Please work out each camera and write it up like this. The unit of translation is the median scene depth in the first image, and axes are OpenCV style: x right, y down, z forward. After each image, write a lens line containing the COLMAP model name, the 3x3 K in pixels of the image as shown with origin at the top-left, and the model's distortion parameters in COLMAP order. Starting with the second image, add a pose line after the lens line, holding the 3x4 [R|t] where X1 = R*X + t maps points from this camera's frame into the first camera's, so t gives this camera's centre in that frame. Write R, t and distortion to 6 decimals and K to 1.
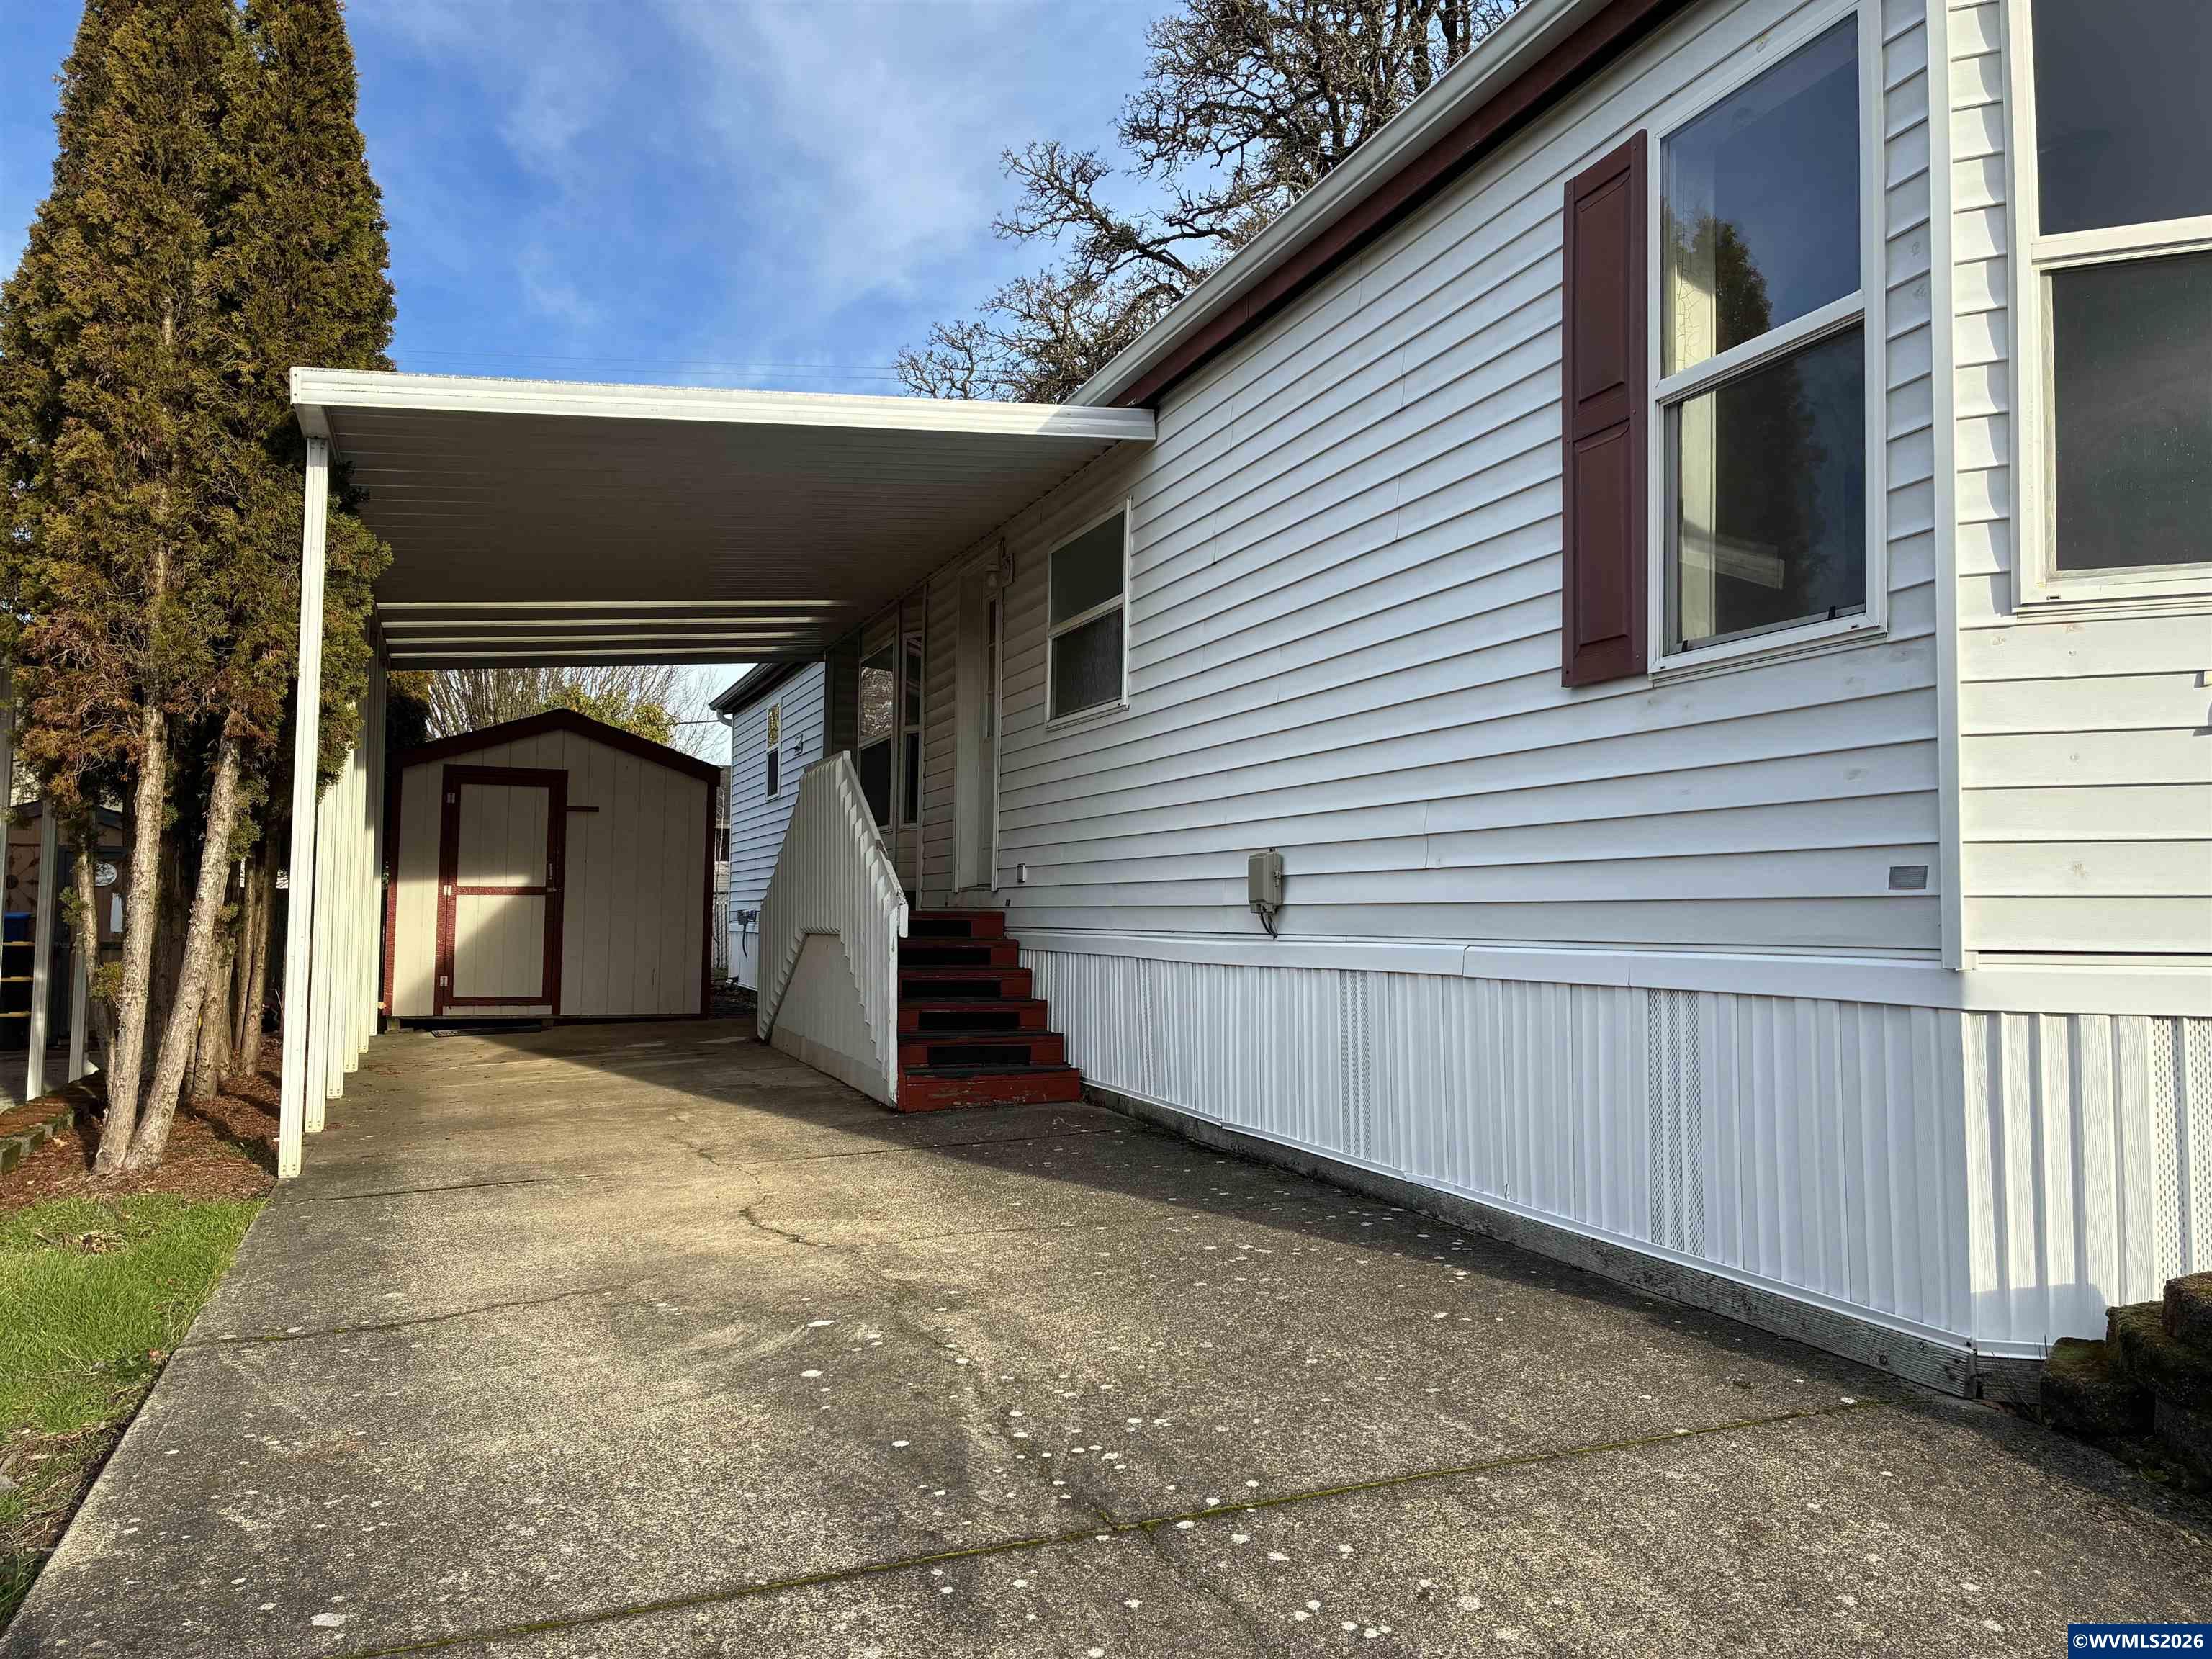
lens RADIAL K [[1660.6, 0, 1109.0], [0, 1660.6, 816.3], [0, 0, 1]] dist [0.066013, -0.090744]
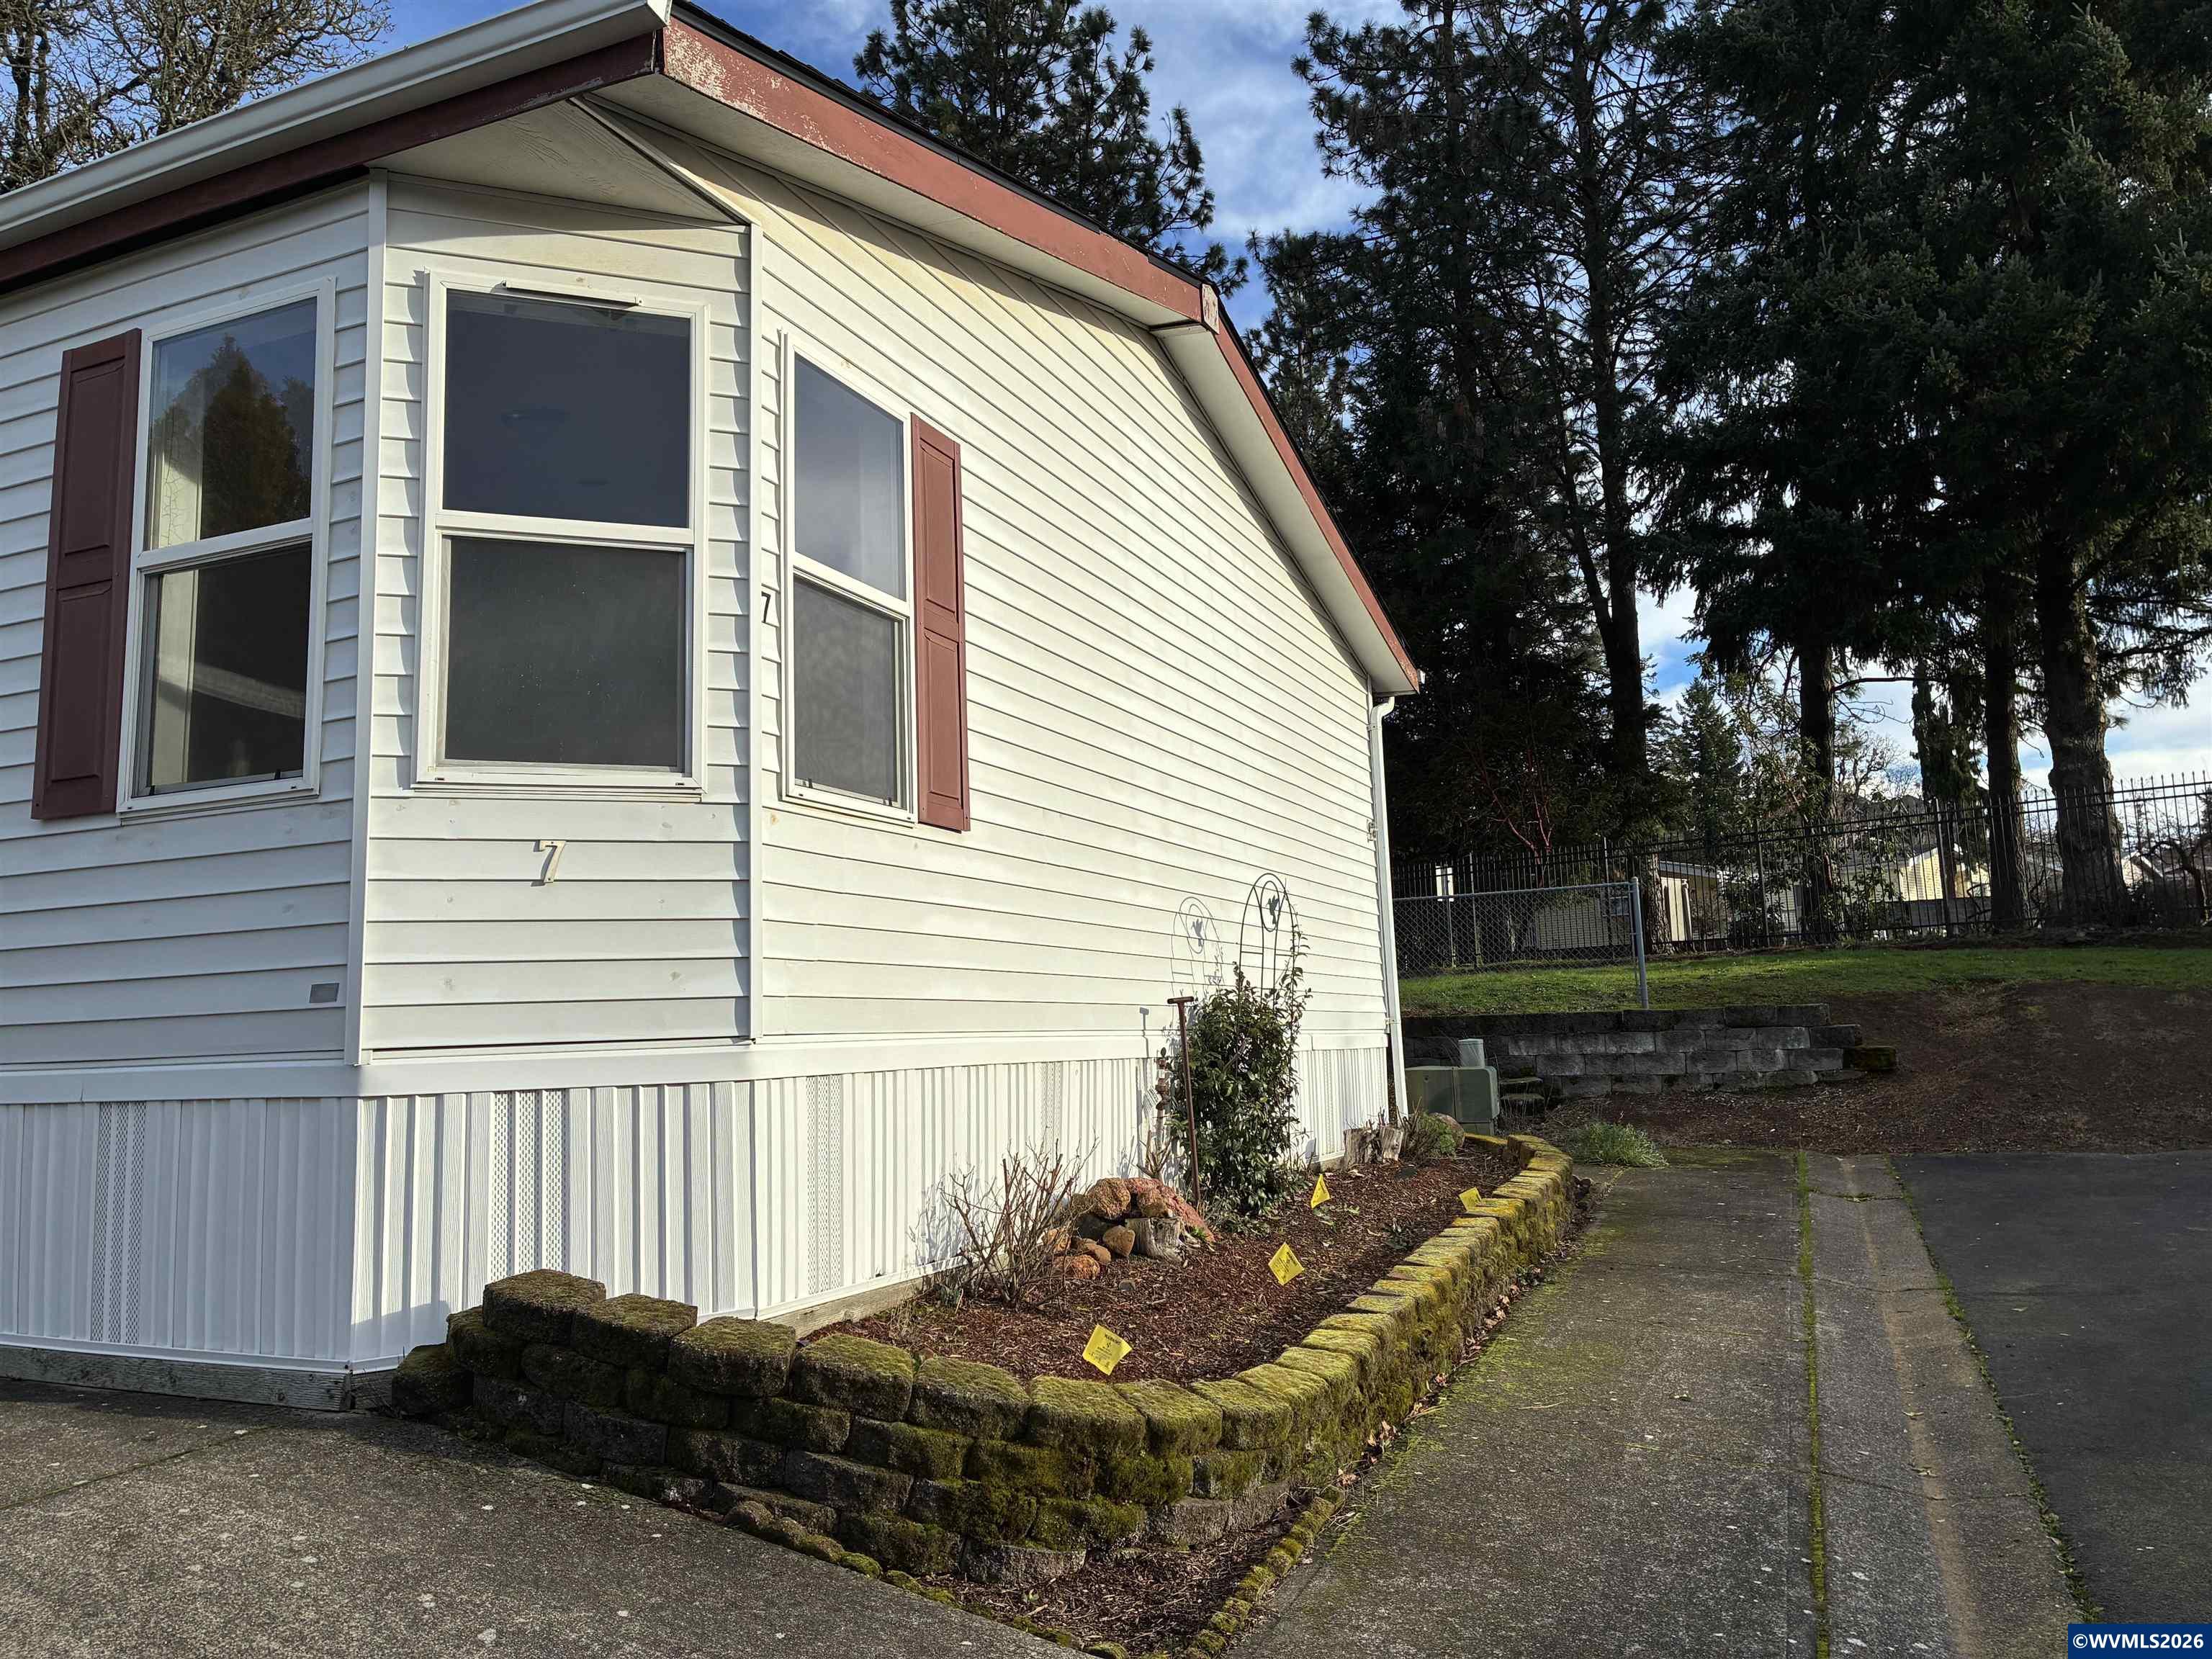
lens RADIAL K [[1646.8, 0, 1099.7], [0, 1646.8, 814.2], [0, 0, 1]] dist [0.110673, -0.146157]
pose [[0.703405, 0.063218, 0.707973, -0.005719], [-0.006520, 0.996569, -0.082510, 0.003258], [-0.710760, 0.053422, 0.701403, -0.286926]]
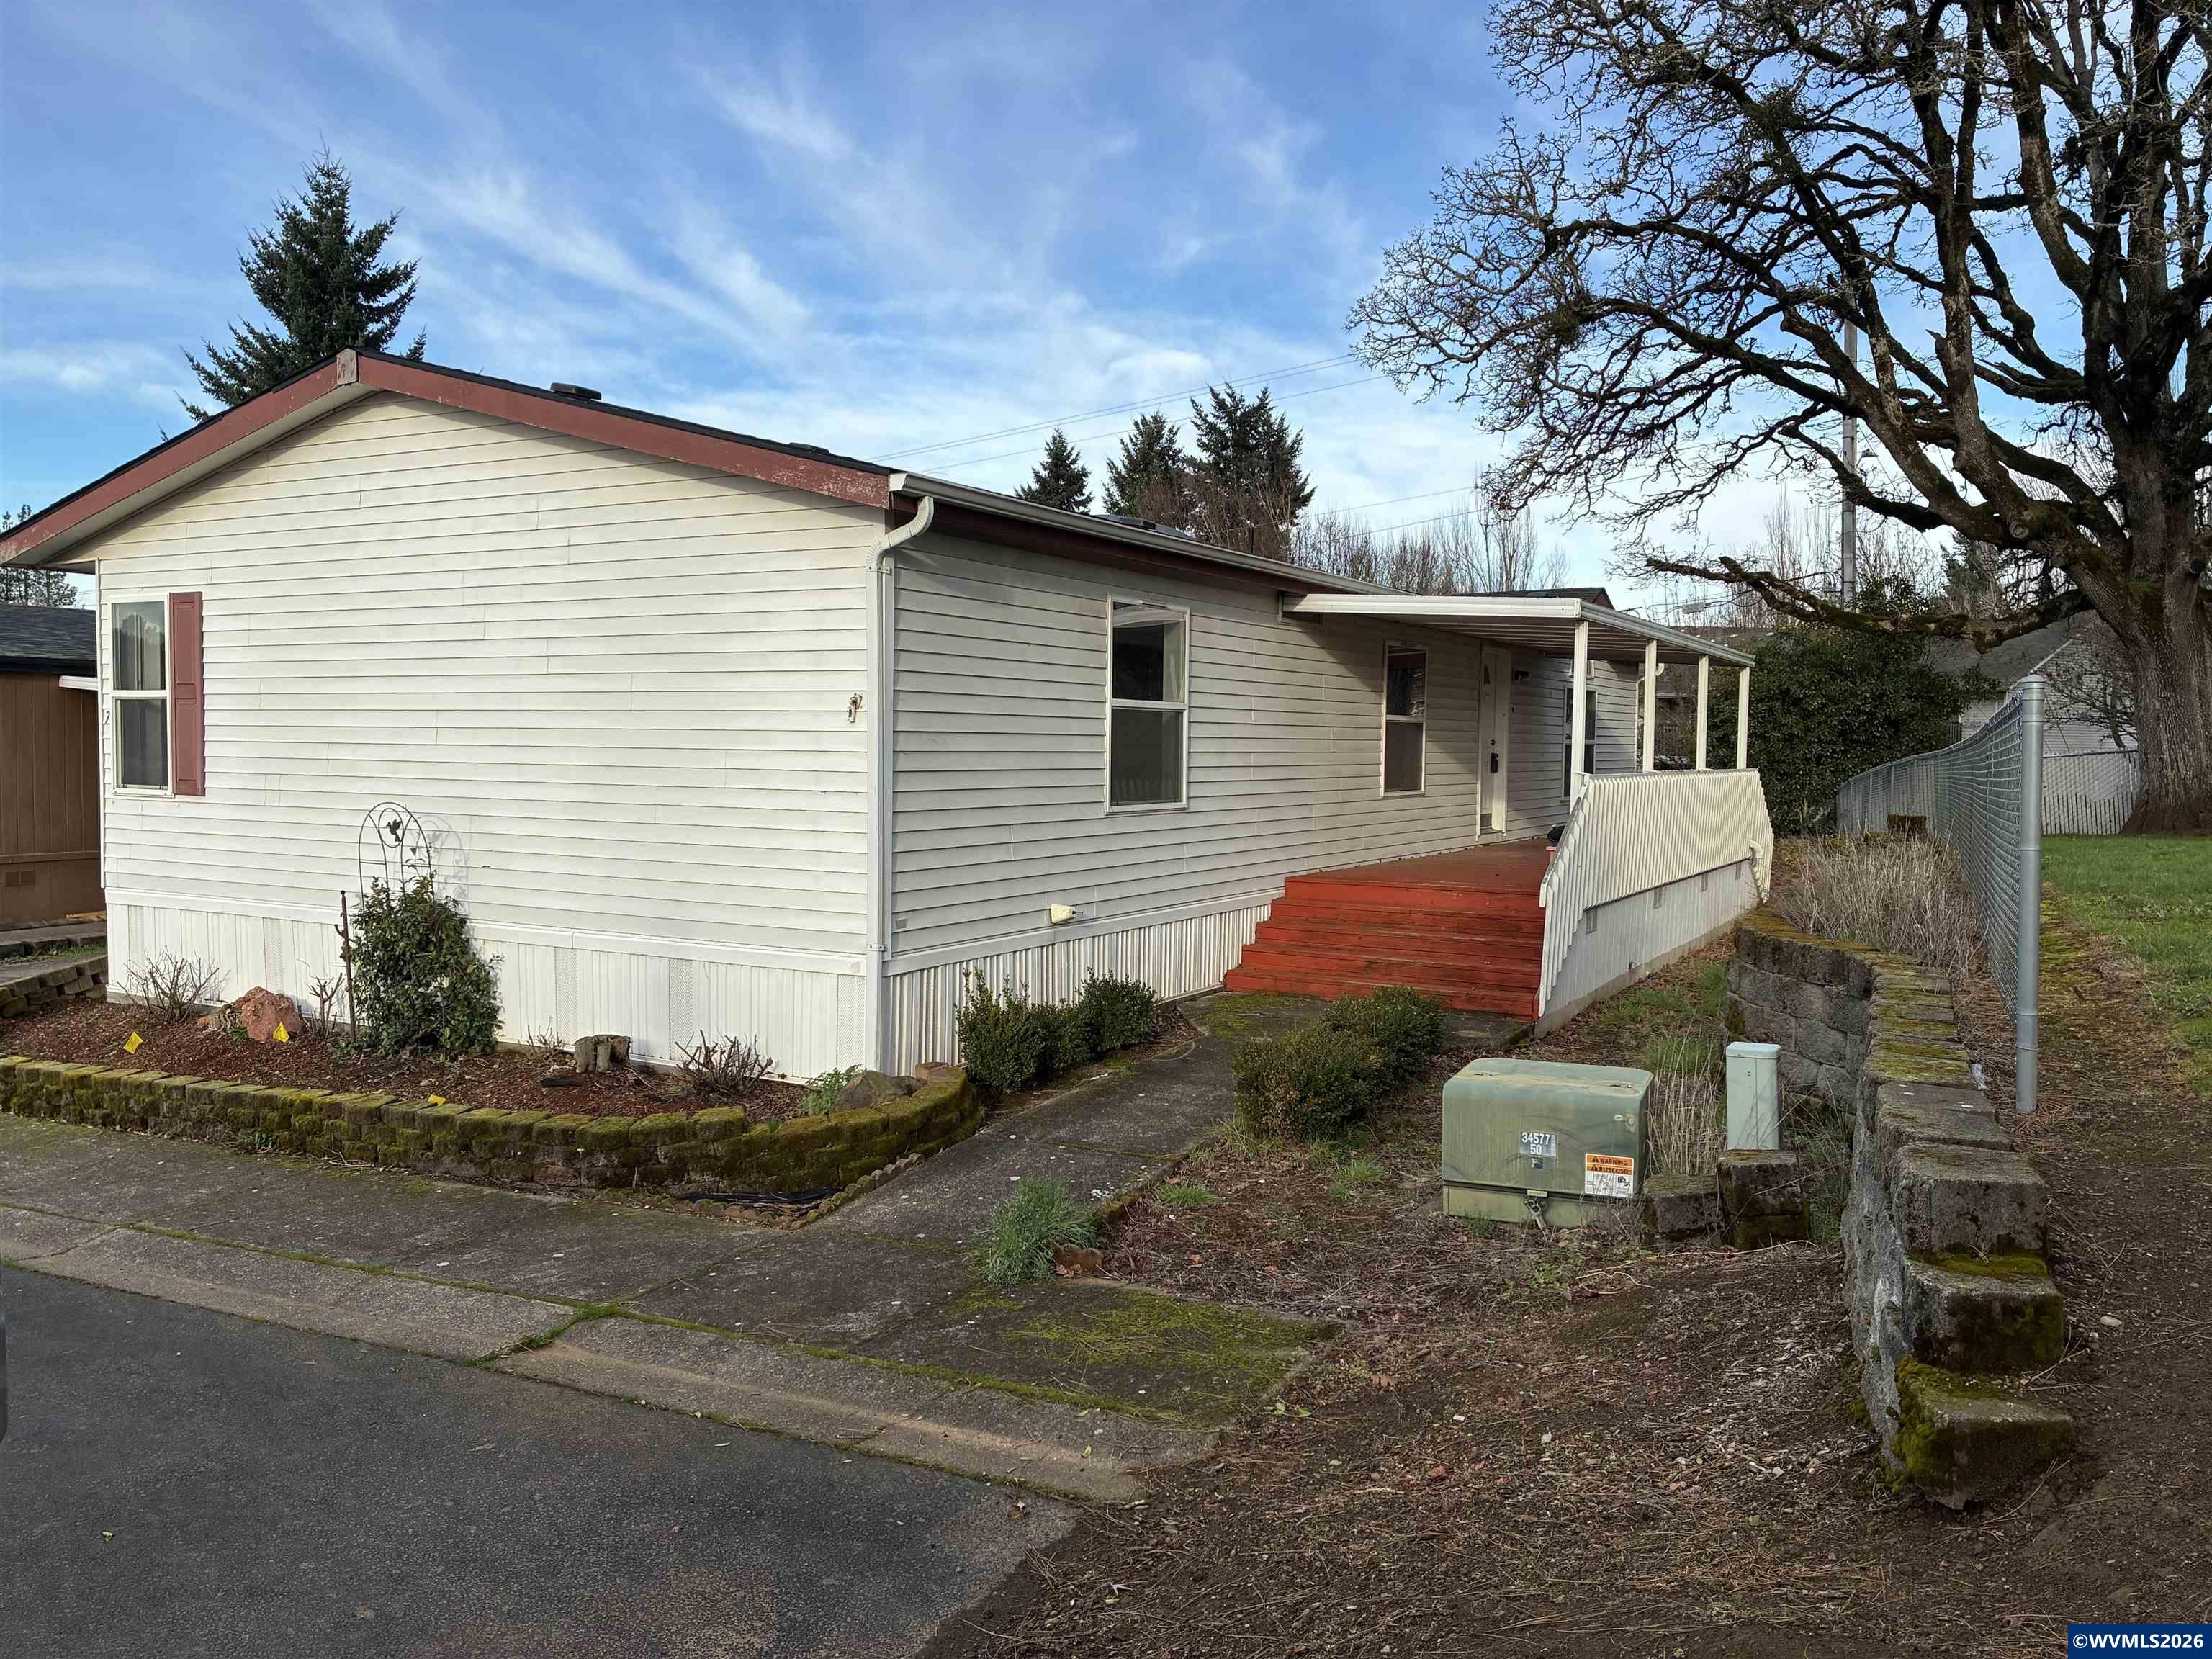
lens RADIAL K [[1660.6, 0, 1109.0], [0, 1660.6, 816.3], [0, 0, 1]] dist [0.066013, -0.090744]
pose [[0.634080, 0.027027, -0.772795, 5.101439], [0.045912, 0.996310, 0.072515, -0.247842], [0.771903, -0.081461, 0.630500, 0.291136]]
